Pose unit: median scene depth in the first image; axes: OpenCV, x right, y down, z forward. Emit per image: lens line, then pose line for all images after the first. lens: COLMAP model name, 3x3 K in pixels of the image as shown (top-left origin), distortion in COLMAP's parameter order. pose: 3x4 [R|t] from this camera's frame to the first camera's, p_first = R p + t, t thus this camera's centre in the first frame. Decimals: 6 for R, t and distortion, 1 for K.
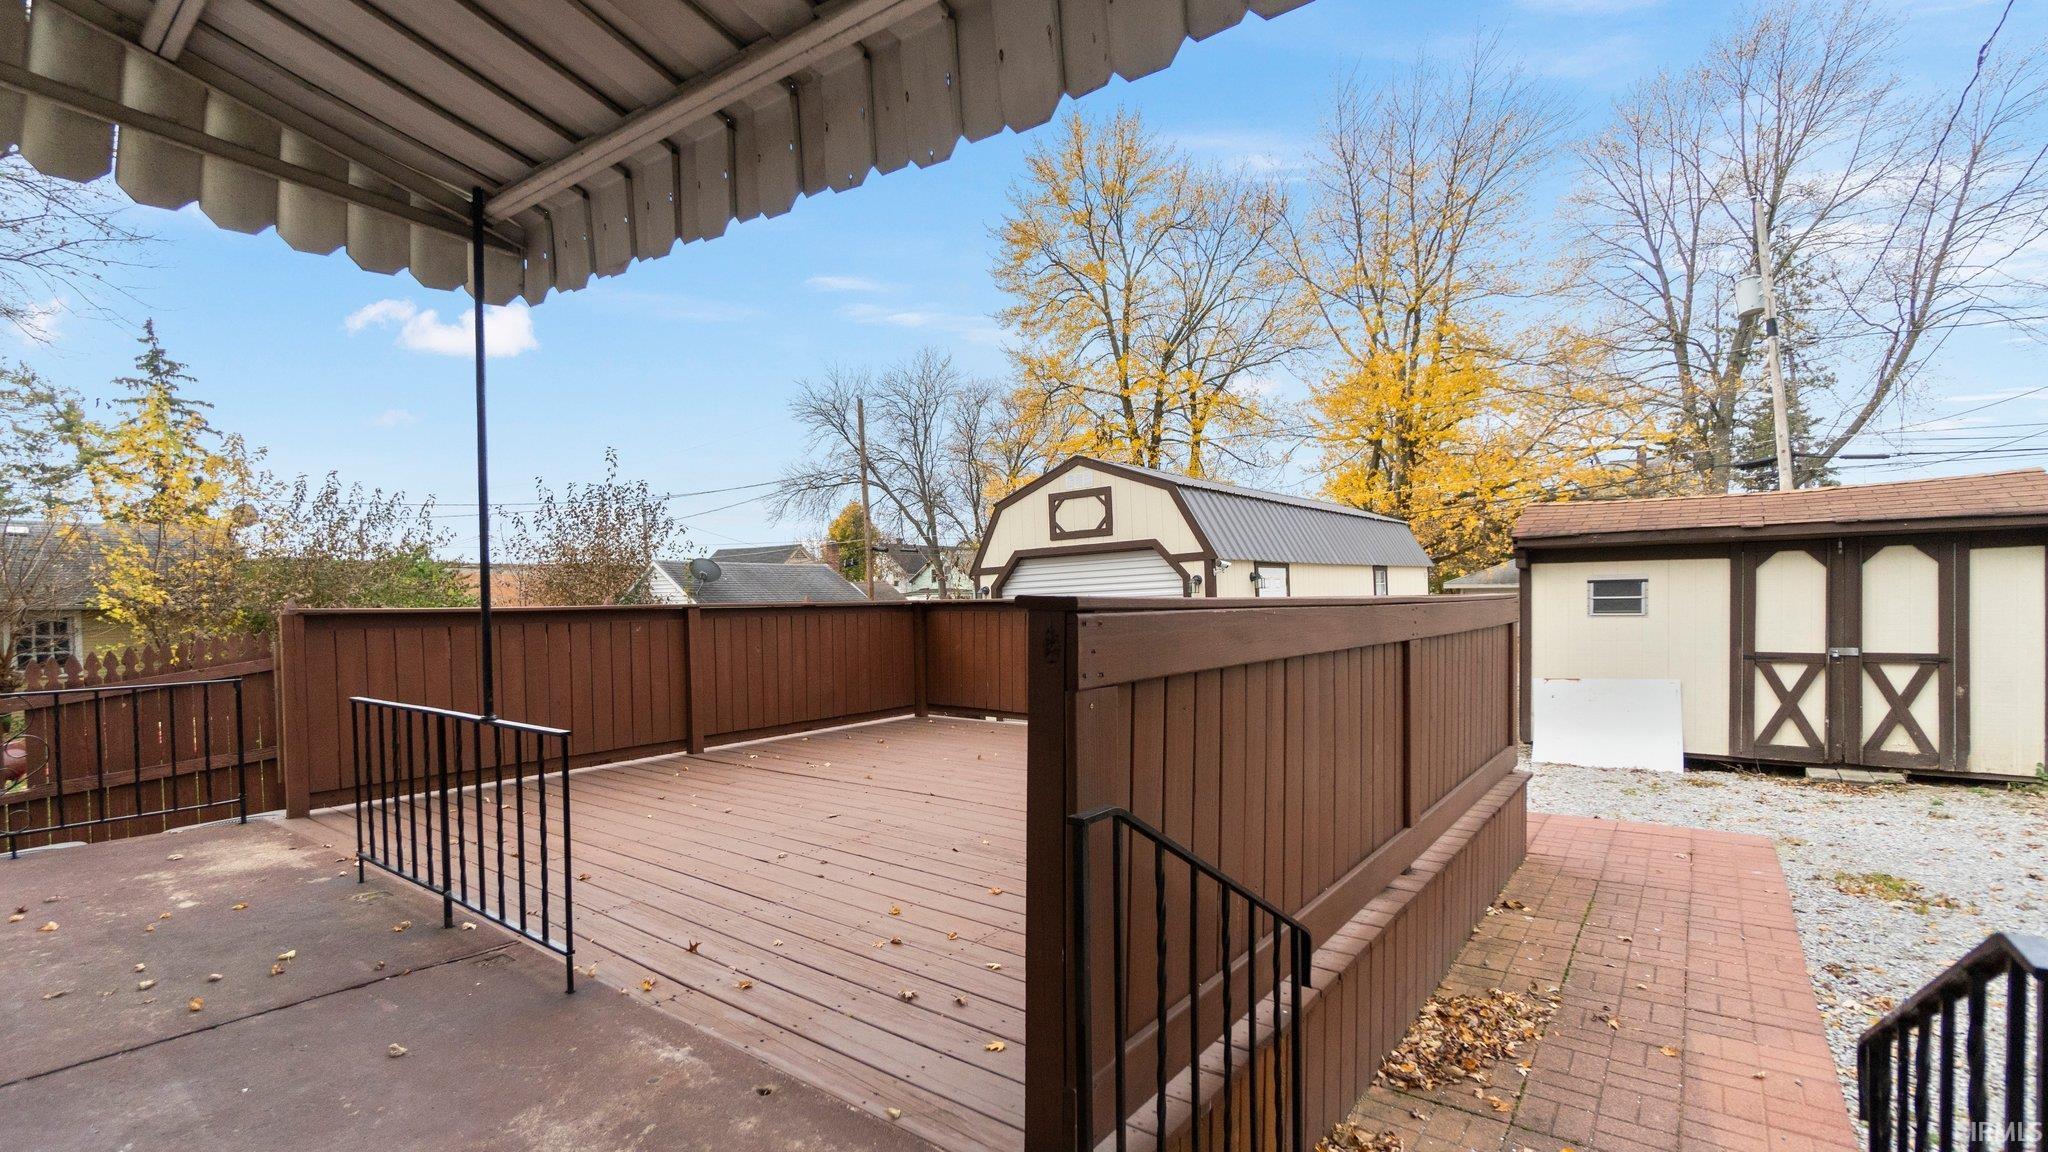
lens RADIAL K [[897.1, 0, 1038.6], [0, 897.1, 635.2], [0, 0, 1]] dist [0.008703, -0.000705]
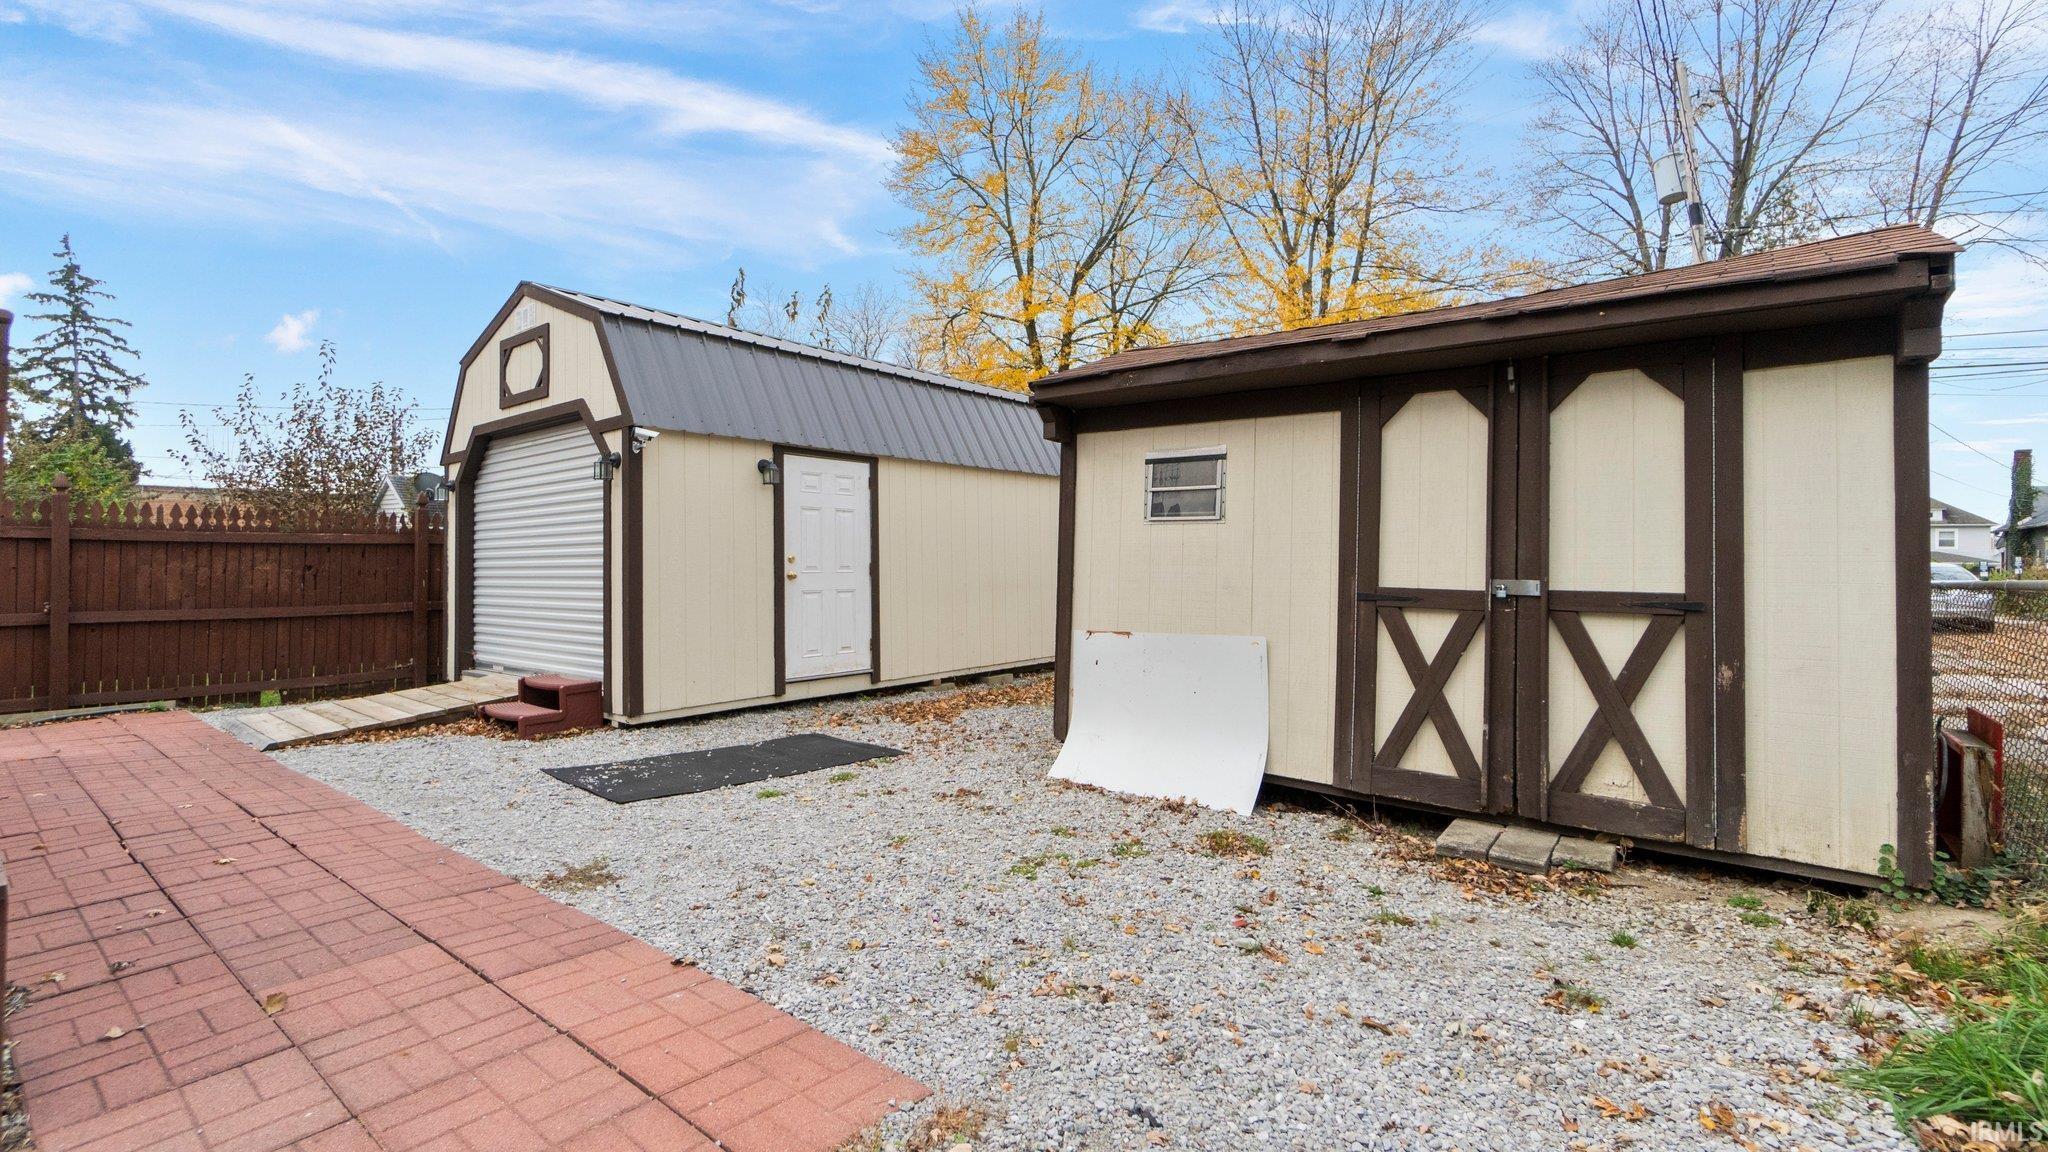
lens RADIAL K [[897.1, 0, 1021.2], [0, 897.1, 566.0], [0, 0, 1]] dist [0.008703, -0.000705]
pose [[0.999272, 0.028302, -0.025571, 0.548447], [-0.028963, 0.999246, -0.025871, 0.023152], [0.024820, 0.026593, 0.999338, 0.433472]]
